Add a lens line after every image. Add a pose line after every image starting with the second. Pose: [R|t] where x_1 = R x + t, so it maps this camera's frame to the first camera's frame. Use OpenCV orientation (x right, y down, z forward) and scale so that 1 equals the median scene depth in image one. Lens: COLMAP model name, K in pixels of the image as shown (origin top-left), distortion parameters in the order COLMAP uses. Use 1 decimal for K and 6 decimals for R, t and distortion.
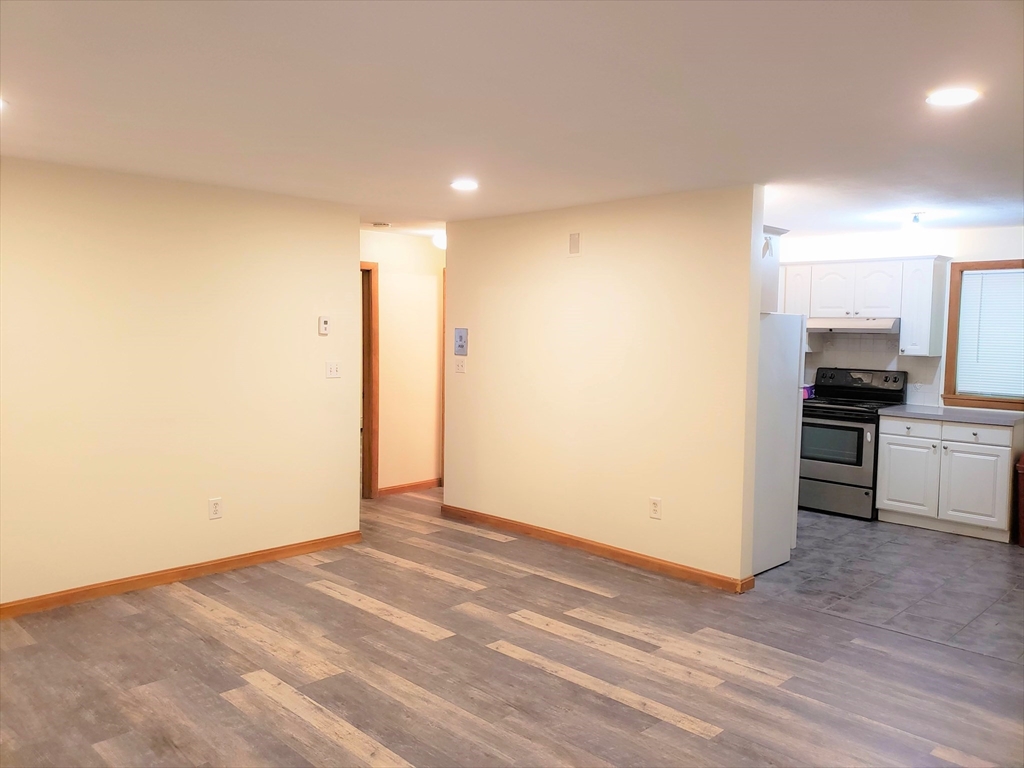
lens RADIAL K [[815.5, 0, 510.1], [0, 815.5, 373.5], [0, 0, 1]] dist [0.046702, -0.010378]
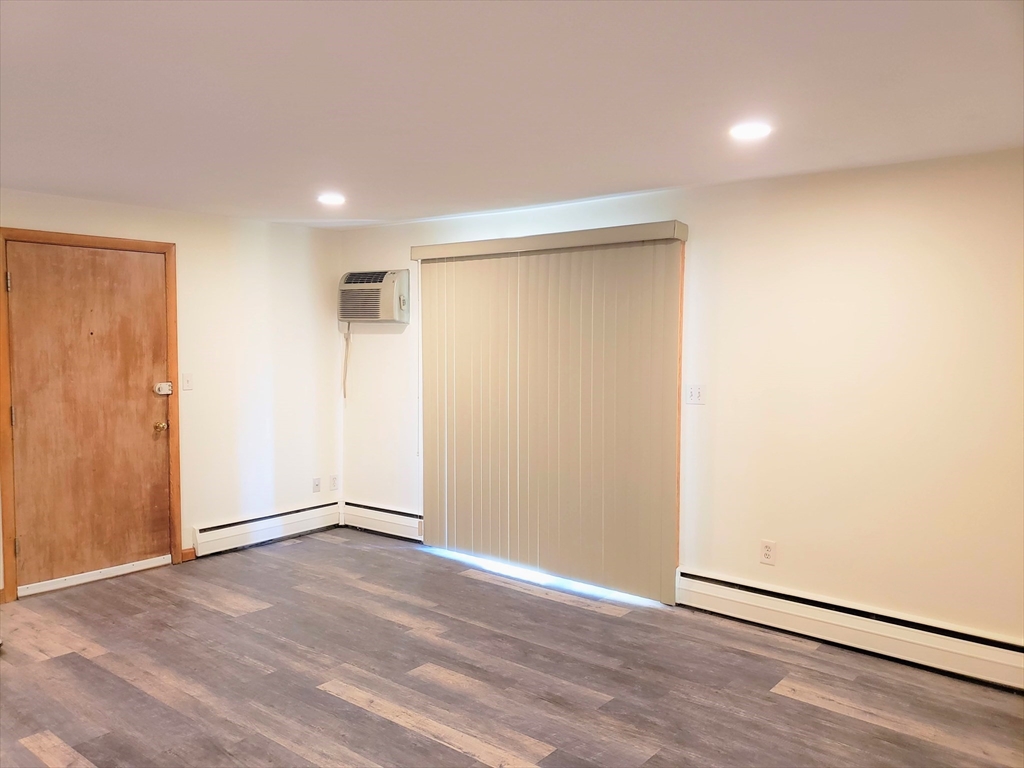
lens RADIAL K [[815.5, 0, 510.2], [0, 815.5, 383.0], [0, 0, 1]] dist [0.046702, -0.010378]
pose [[-0.994304, -0.005414, -0.106442, -0.221025], [-0.018474, 0.992347, 0.122094, -0.128580], [0.104966, 0.123365, -0.986794, 1.991367]]
